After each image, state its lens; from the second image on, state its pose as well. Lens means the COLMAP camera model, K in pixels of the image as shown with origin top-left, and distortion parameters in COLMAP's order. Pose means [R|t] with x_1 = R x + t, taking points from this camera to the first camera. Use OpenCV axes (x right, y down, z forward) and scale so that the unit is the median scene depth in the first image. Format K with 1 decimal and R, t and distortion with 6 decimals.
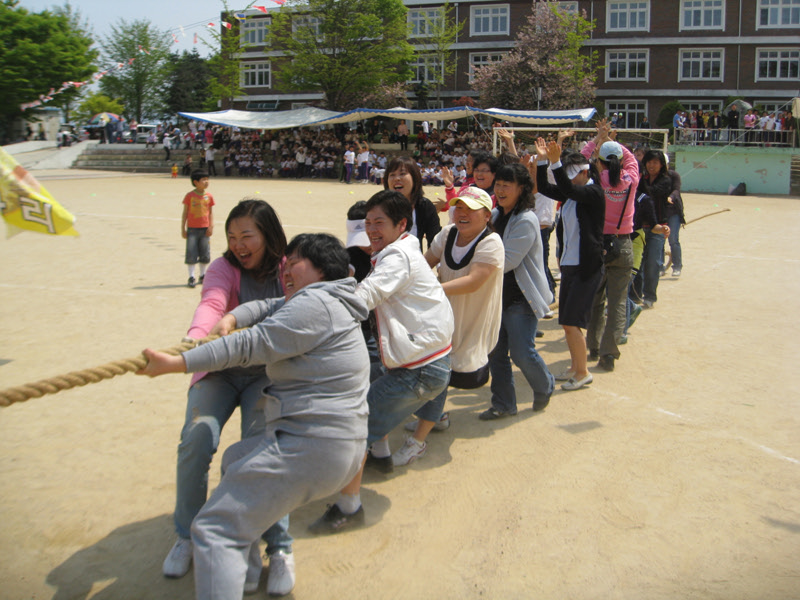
lens RADIAL K [[857.5, 0, 400.0], [0, 857.5, 300.0], [0, 0, 1]] dist [-0.178781, 0.168812]
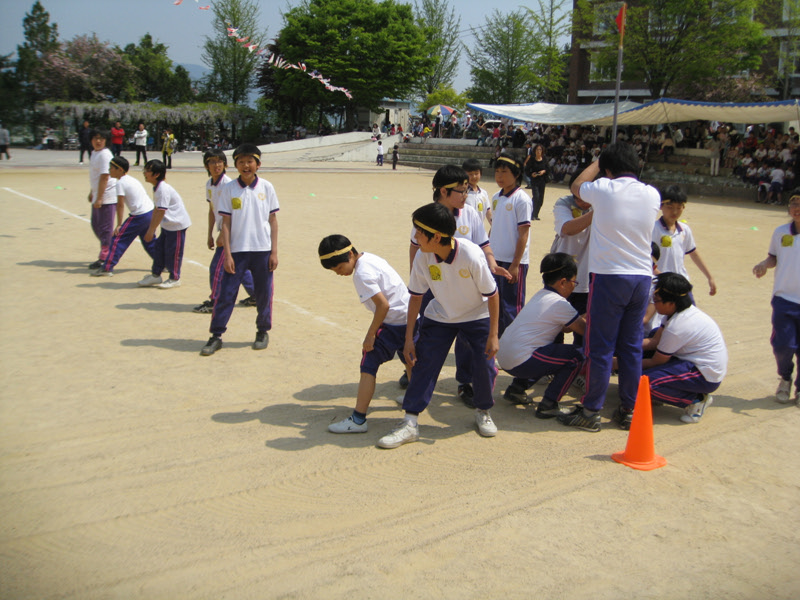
lens RADIAL K [[857.5, 0, 400.0], [0, 857.5, 300.0], [0, 0, 1]] dist [-0.178781, 0.168812]
pose [[0.874289, 0.106839, -0.473502, 0.085524], [-0.108691, 0.993797, 0.023546, -0.023421], [0.473081, 0.030880, 0.880478, 0.140909]]
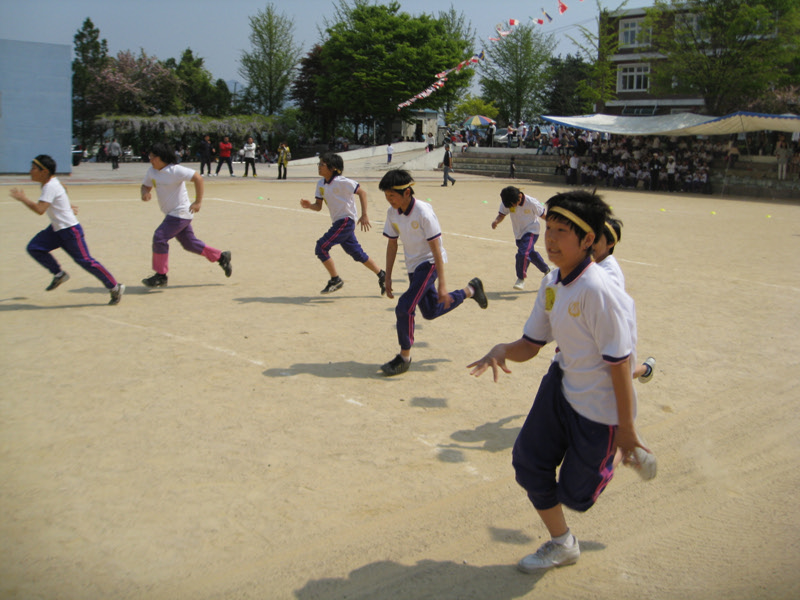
lens RADIAL K [[857.5, 0, 400.0], [0, 857.5, 300.0], [0, 0, 1]] dist [-0.178781, 0.168812]
pose [[0.900472, 0.082348, -0.427048, 0.013691], [-0.085895, 0.996244, 0.010989, -0.009017], [0.426348, 0.026786, 0.904162, 0.052950]]
